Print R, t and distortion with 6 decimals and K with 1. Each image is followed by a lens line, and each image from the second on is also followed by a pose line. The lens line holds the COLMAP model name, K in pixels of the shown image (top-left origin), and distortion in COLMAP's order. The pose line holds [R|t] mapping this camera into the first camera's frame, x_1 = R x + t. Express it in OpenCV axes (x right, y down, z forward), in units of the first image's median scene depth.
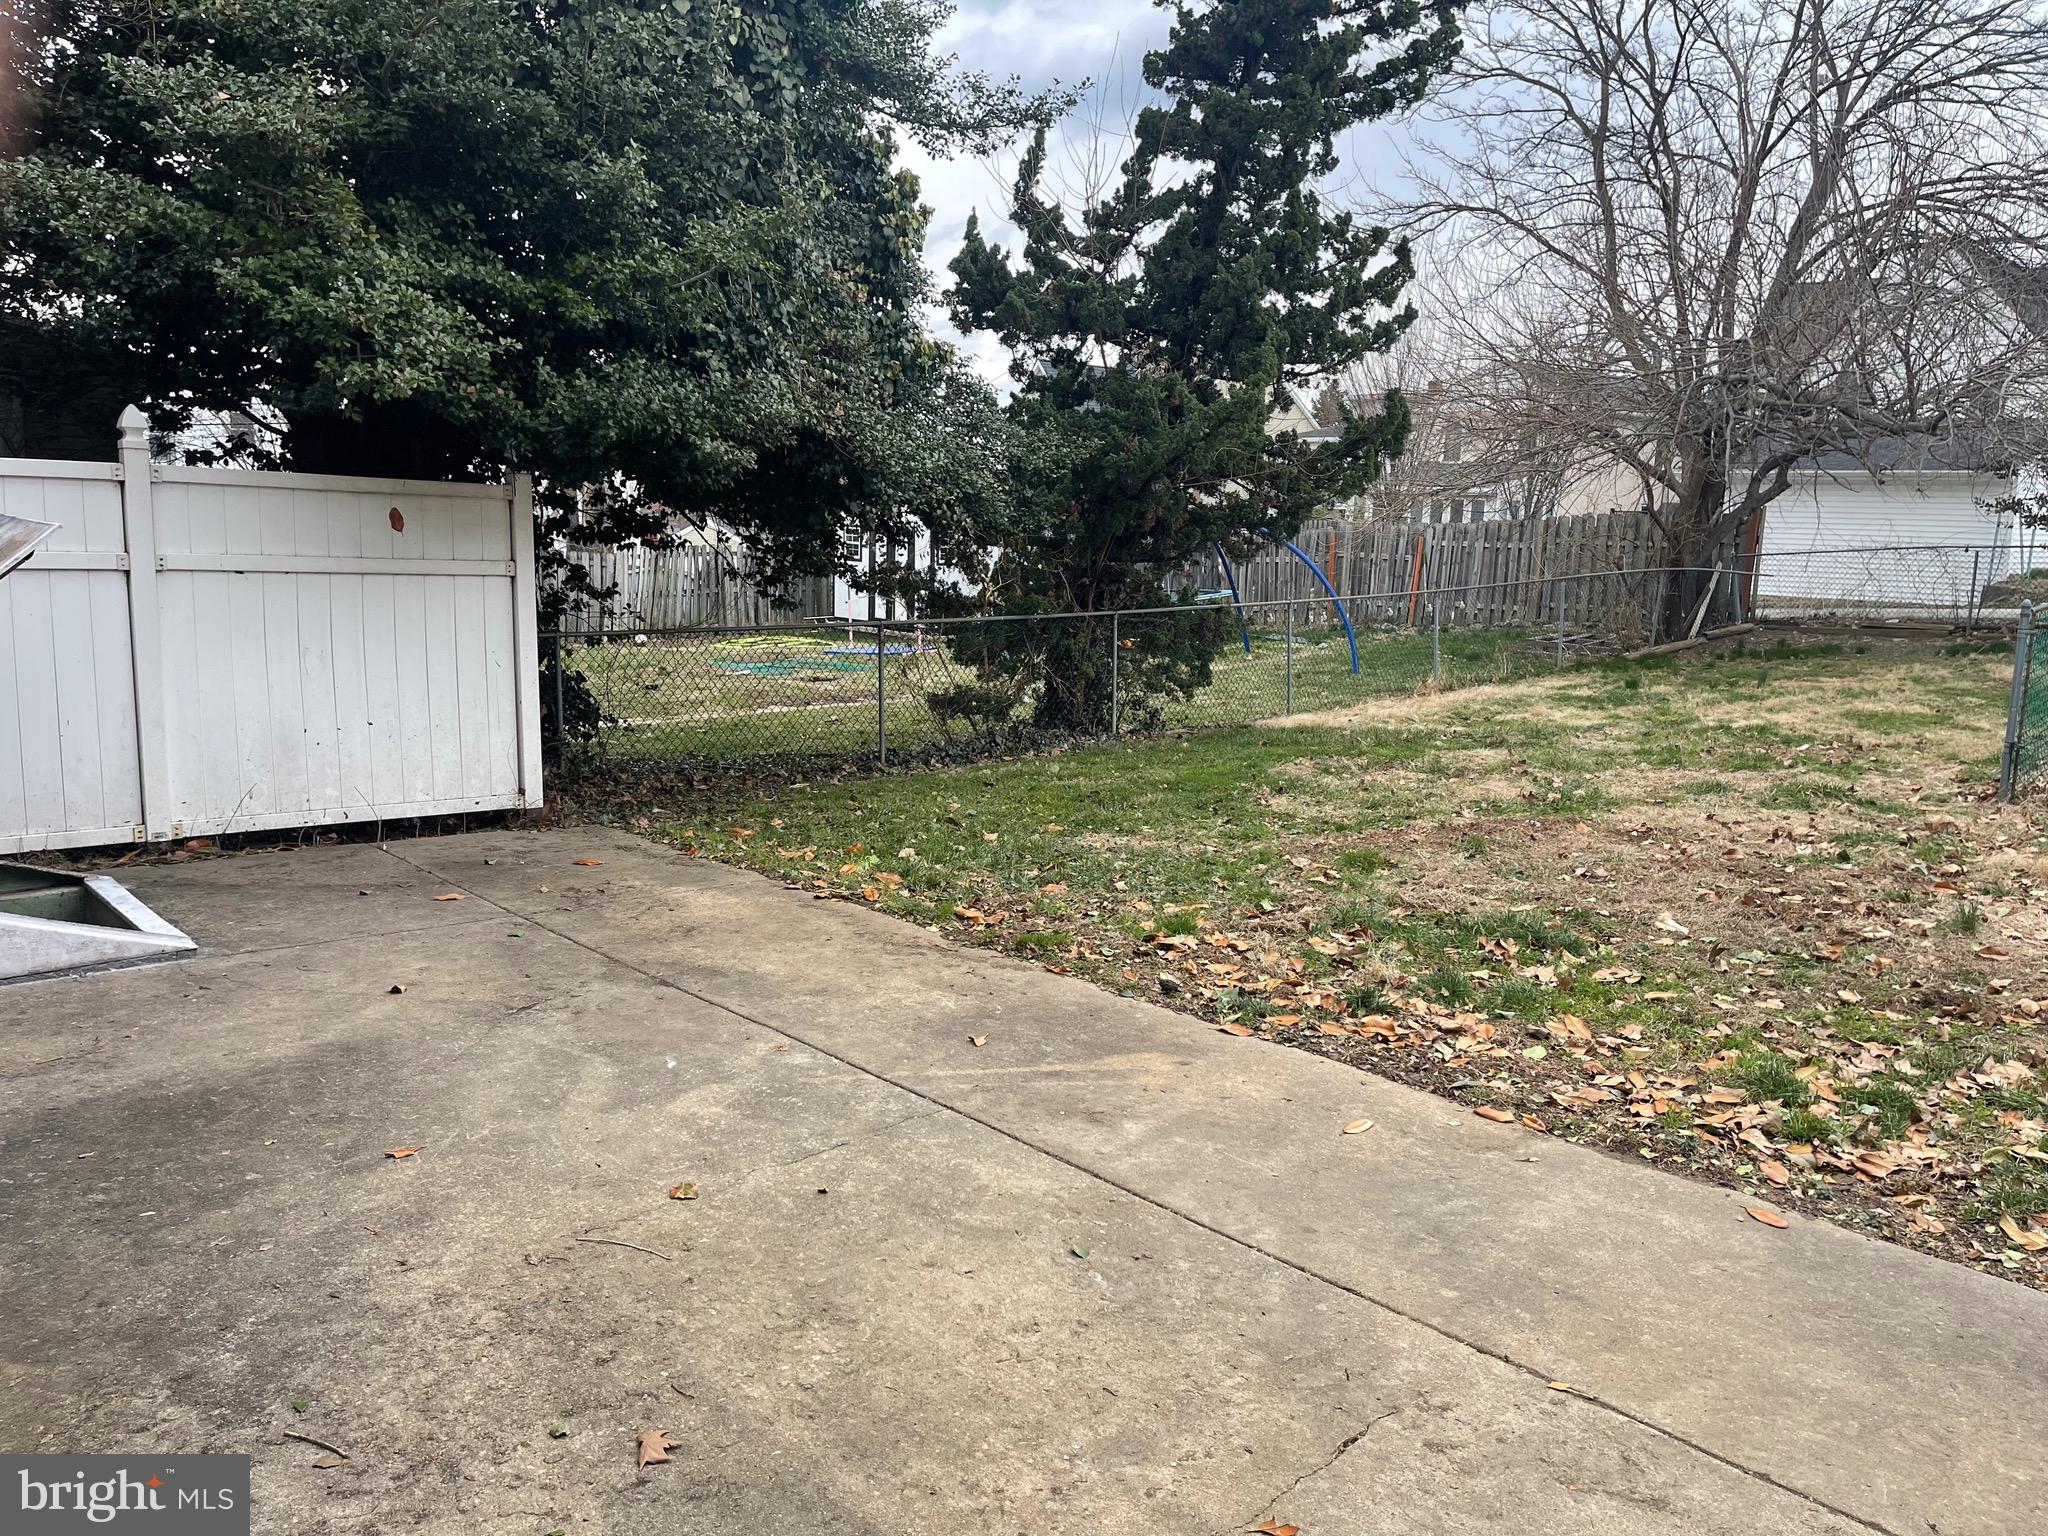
lens RADIAL K [[1542.6, 0, 1026.1], [0, 1542.6, 772.4], [0, 0, 1]] dist [0.036864, -0.011890]
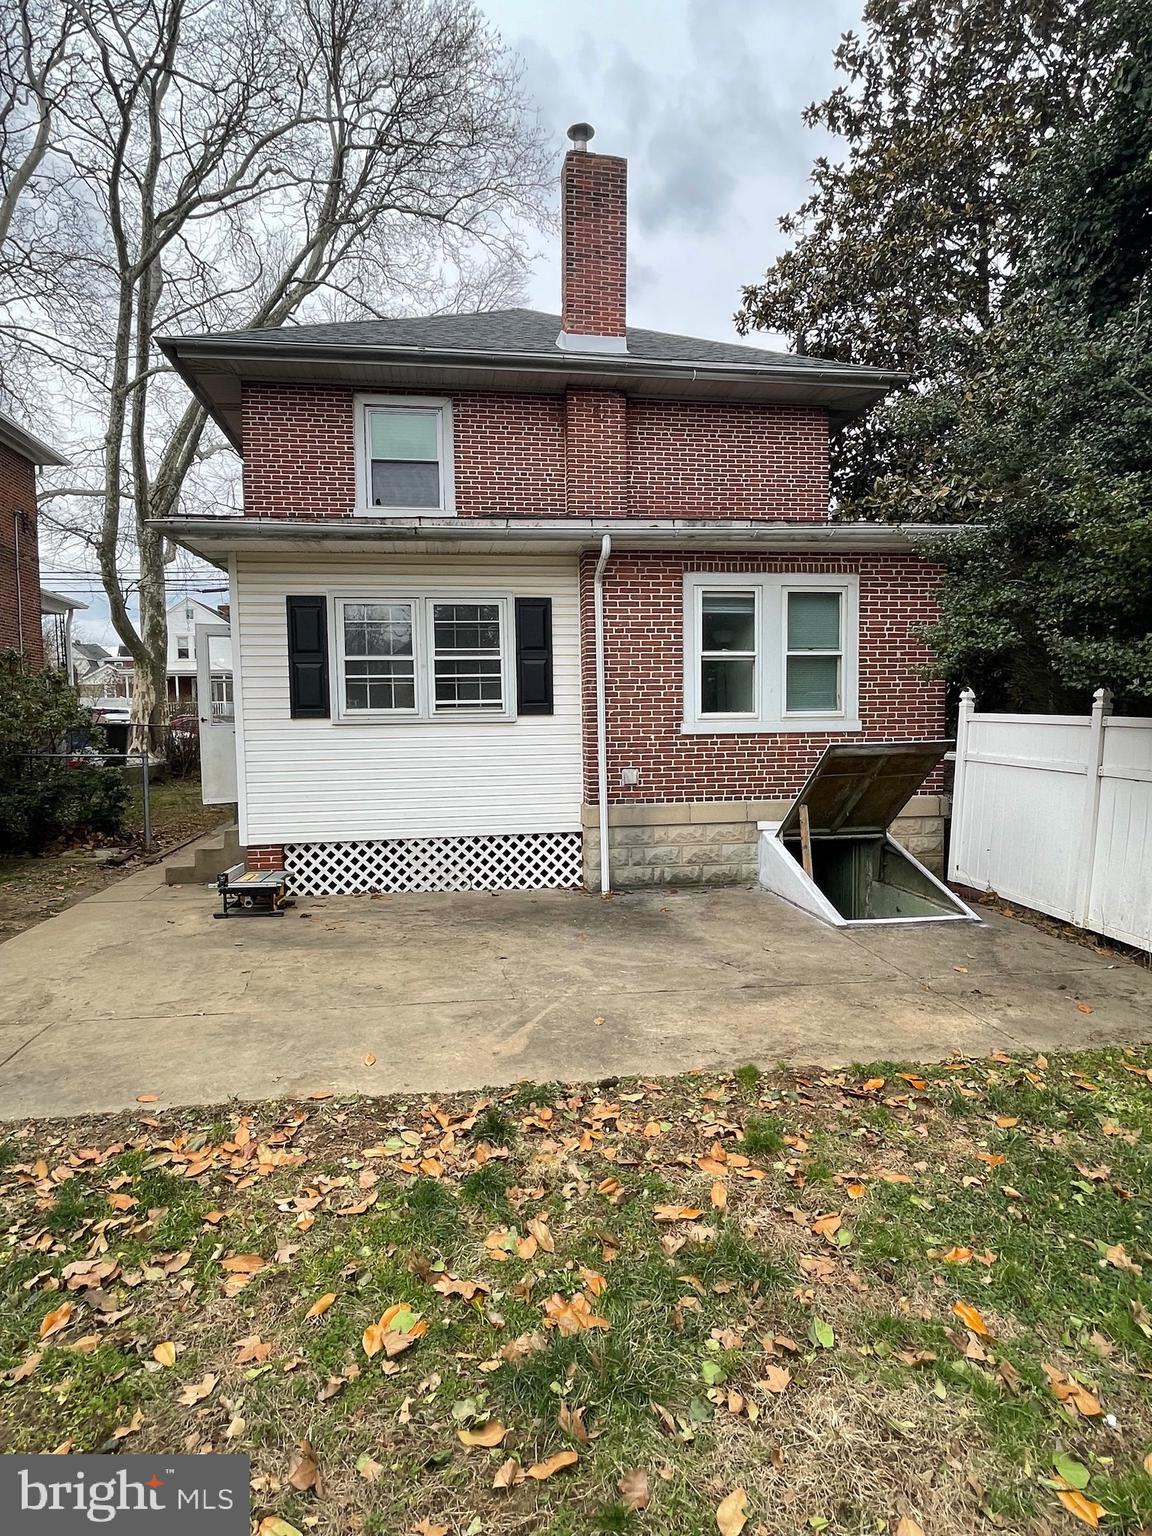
lens RADIAL K [[847.3, 0, 578.2], [0, 847.3, 770.4], [0, 0, 1]] dist [-0.001099, -0.005476]
pose [[-0.556291, 0.030627, -0.830423, 0.903918], [-0.153424, 0.978355, 0.138859, -0.287657], [0.816701, 0.204653, -0.539552, 1.676723]]
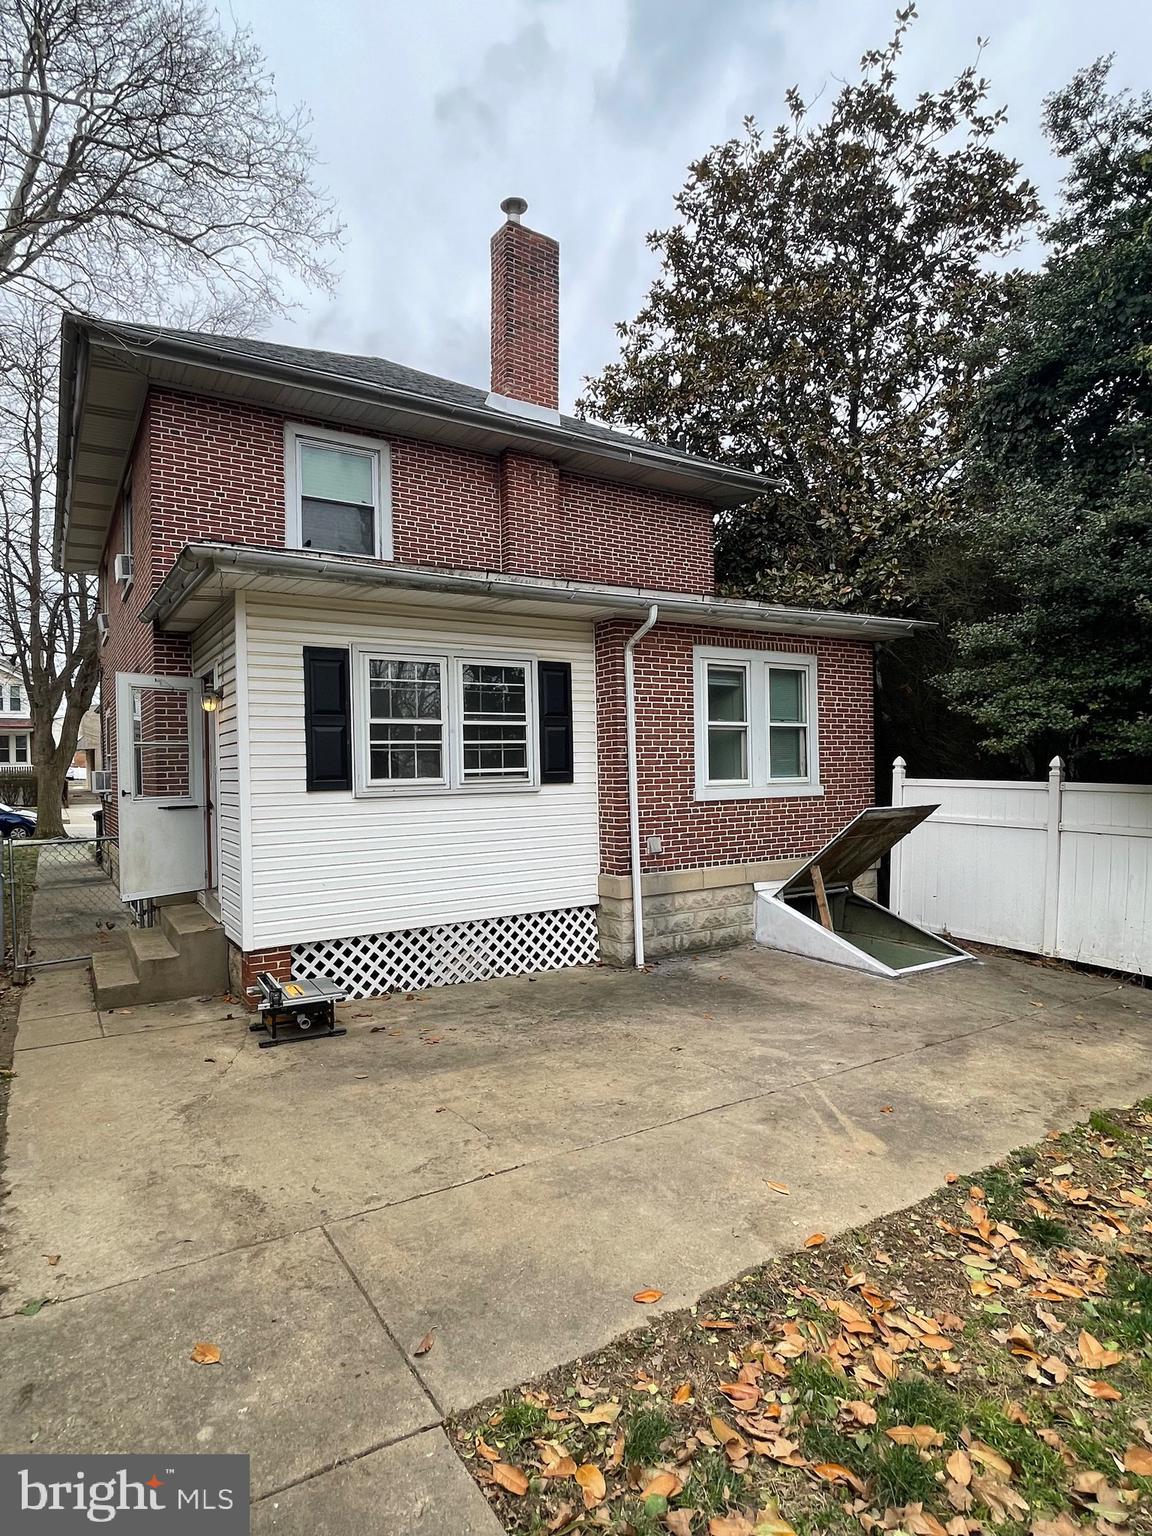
lens RADIAL K [[831.6, 0, 573.0], [0, 831.6, 765.9], [0, 0, 1]] dist [-0.006701, -0.002729]
pose [[-0.177272, -0.029939, -0.983706, 1.119214], [-0.165864, 0.986149, -0.000123, -0.171455], [0.970084, 0.163140, -0.179782, 0.876040]]
